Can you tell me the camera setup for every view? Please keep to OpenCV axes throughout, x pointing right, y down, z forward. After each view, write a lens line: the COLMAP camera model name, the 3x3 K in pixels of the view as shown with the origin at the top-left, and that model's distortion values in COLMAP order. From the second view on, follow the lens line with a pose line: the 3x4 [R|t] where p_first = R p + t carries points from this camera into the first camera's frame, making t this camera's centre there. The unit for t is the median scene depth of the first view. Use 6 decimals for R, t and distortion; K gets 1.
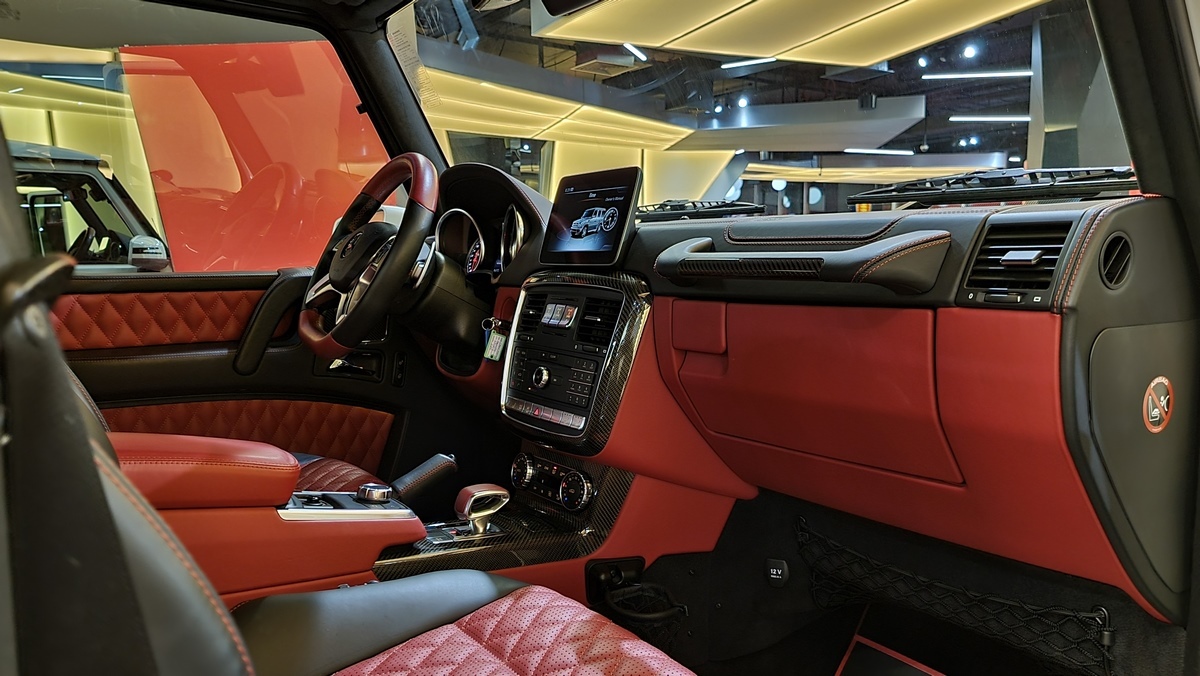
lens RADIAL K [[841.2, 0, 600.0], [0, 841.2, 338.0], [0, 0, 1]] dist [0.029261, -0.002542]
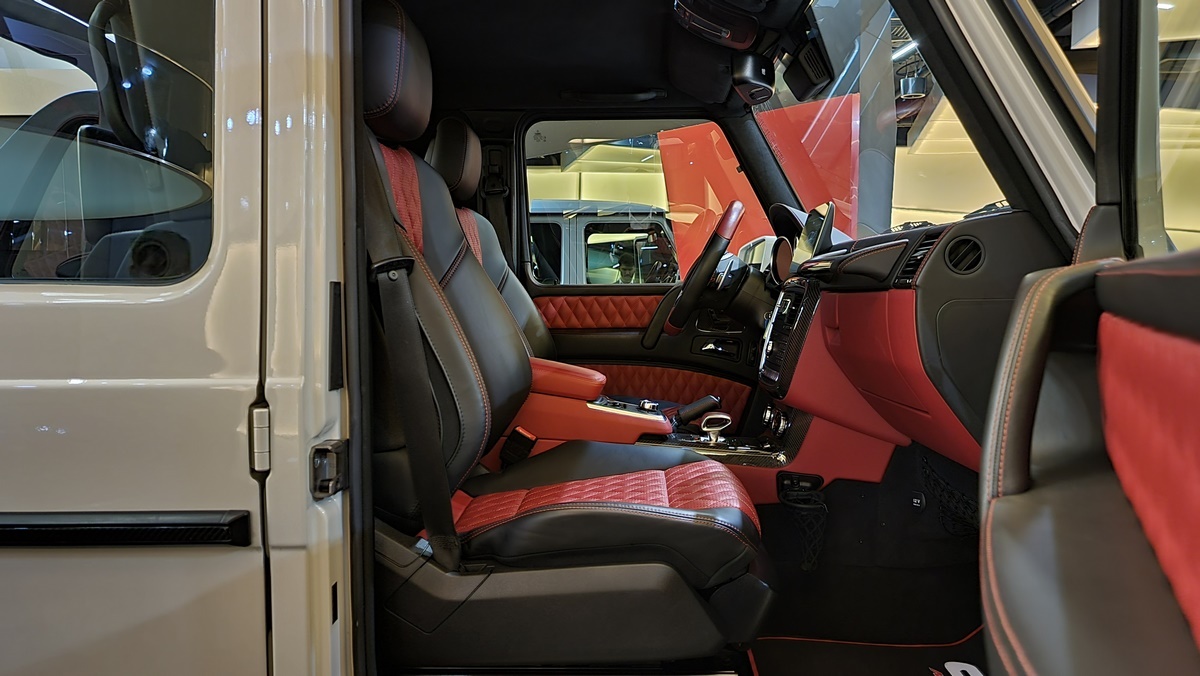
lens RADIAL K [[841.2, 0, 600.0], [0, 841.2, 338.0], [0, 0, 1]] dist [0.029261, -0.002542]
pose [[0.781169, 0.034600, -0.623360, 0.564569], [-0.057249, 0.998226, -0.016334, 0.063838], [0.621689, 0.048446, 0.781765, -0.313747]]
